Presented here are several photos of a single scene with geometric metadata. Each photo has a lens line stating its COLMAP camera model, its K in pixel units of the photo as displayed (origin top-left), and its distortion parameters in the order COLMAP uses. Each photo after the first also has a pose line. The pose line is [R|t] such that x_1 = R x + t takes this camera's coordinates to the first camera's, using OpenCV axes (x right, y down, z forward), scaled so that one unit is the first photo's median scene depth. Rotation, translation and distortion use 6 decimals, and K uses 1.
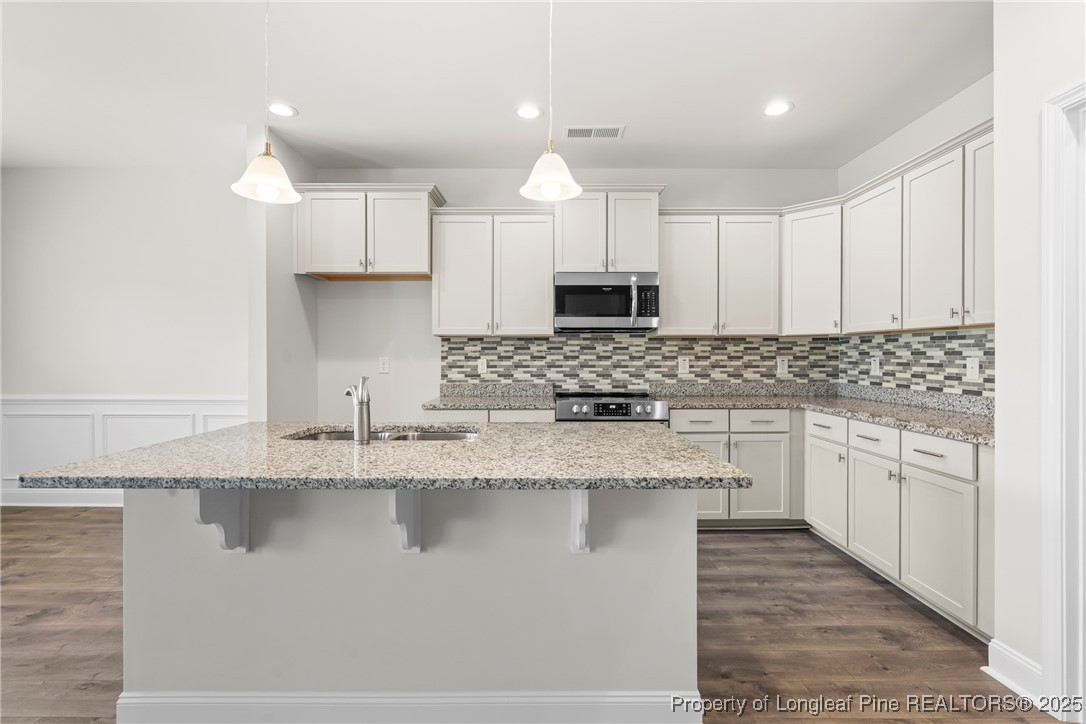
lens RADIAL K [[499.9, 0, 546.3], [0, 499.9, 360.6], [0, 0, 1]] dist [-0.003821, 0.004833]
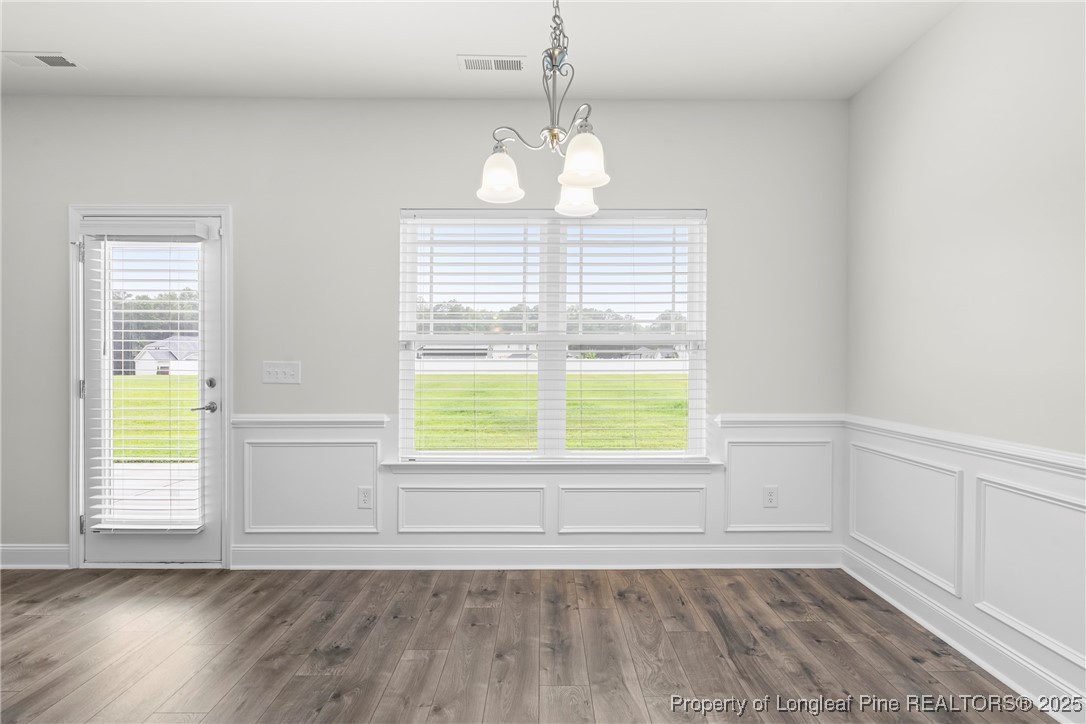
lens RADIAL K [[499.9, 0, 546.3], [0, 499.9, 360.6], [0, 0, 1]] dist [-0.003821, 0.004833]
pose [[0.010331, -0.002232, -0.999944, -0.394771], [-0.010617, 0.999941, -0.002341, -0.003611], [0.999890, 0.010641, 0.010307, 0.568173]]
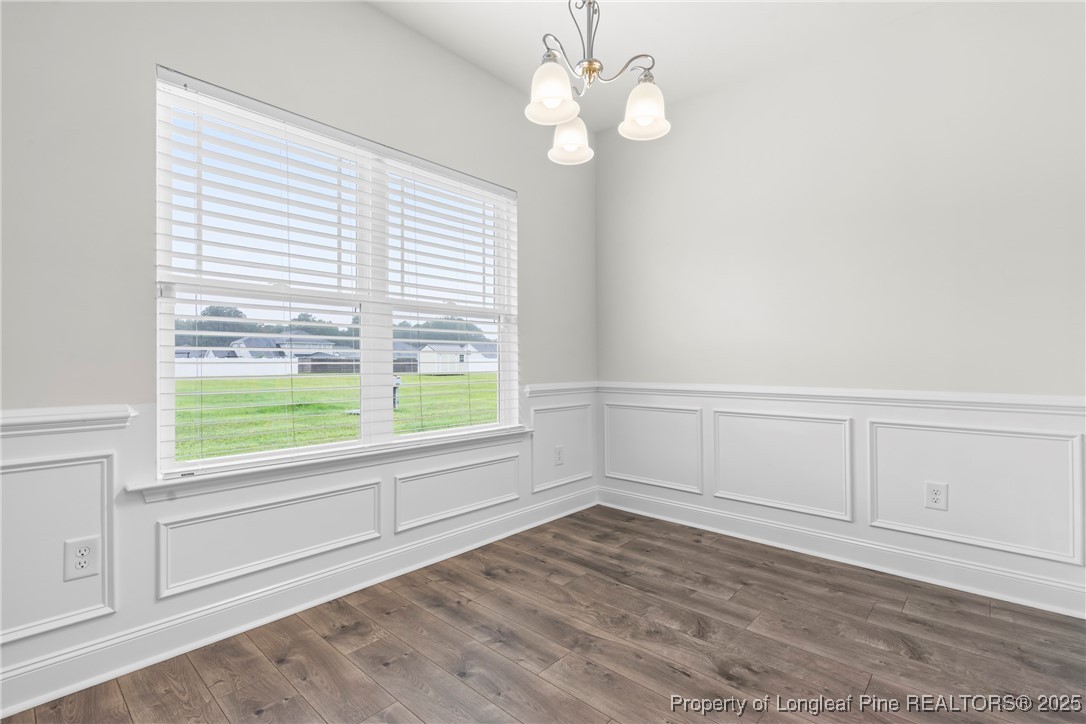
lens RADIAL K [[499.9, 0, 546.3], [0, 499.9, 360.6], [0, 0, 1]] dist [-0.003821, 0.004833]
pose [[0.745248, -0.007457, -0.666746, -0.576971], [-0.002279, 0.999903, -0.013730, 0.042863], [0.666784, 0.011752, 0.745159, 0.262823]]
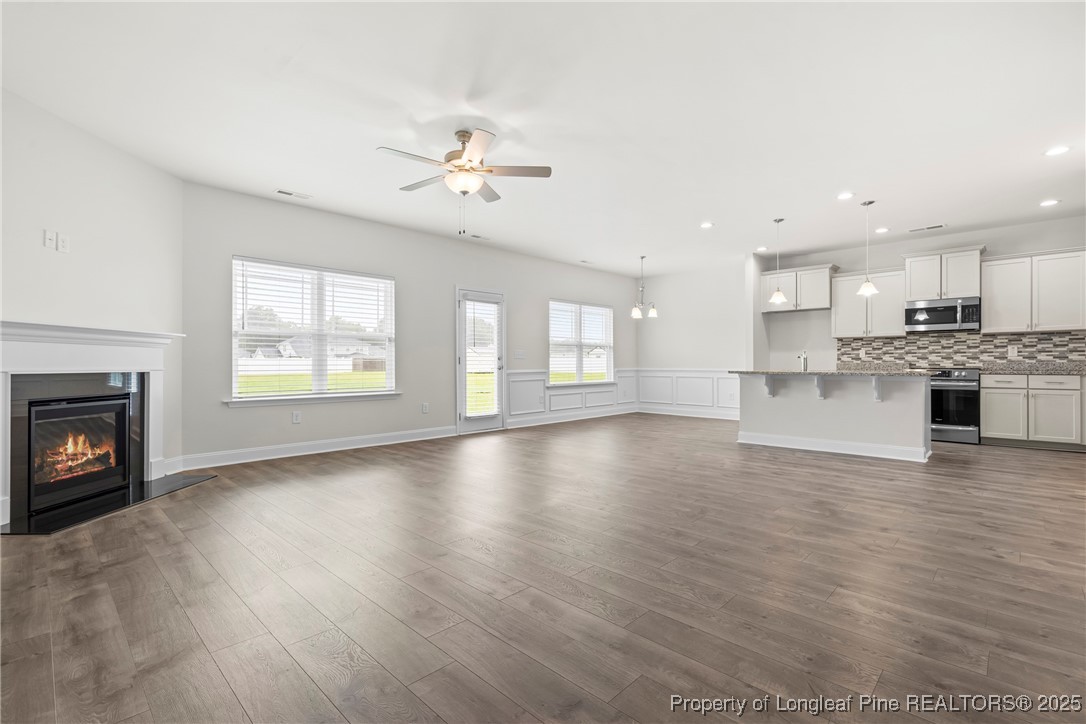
lens RADIAL K [[499.9, 0, 546.3], [0, 499.9, 360.6], [0, 0, 1]] dist [-0.003821, 0.004833]
pose [[0.724007, -0.005565, -0.689770, 0.302272], [-0.002629, 0.999938, -0.010826, 0.060549], [0.689788, 0.009651, 0.723947, -1.153196]]
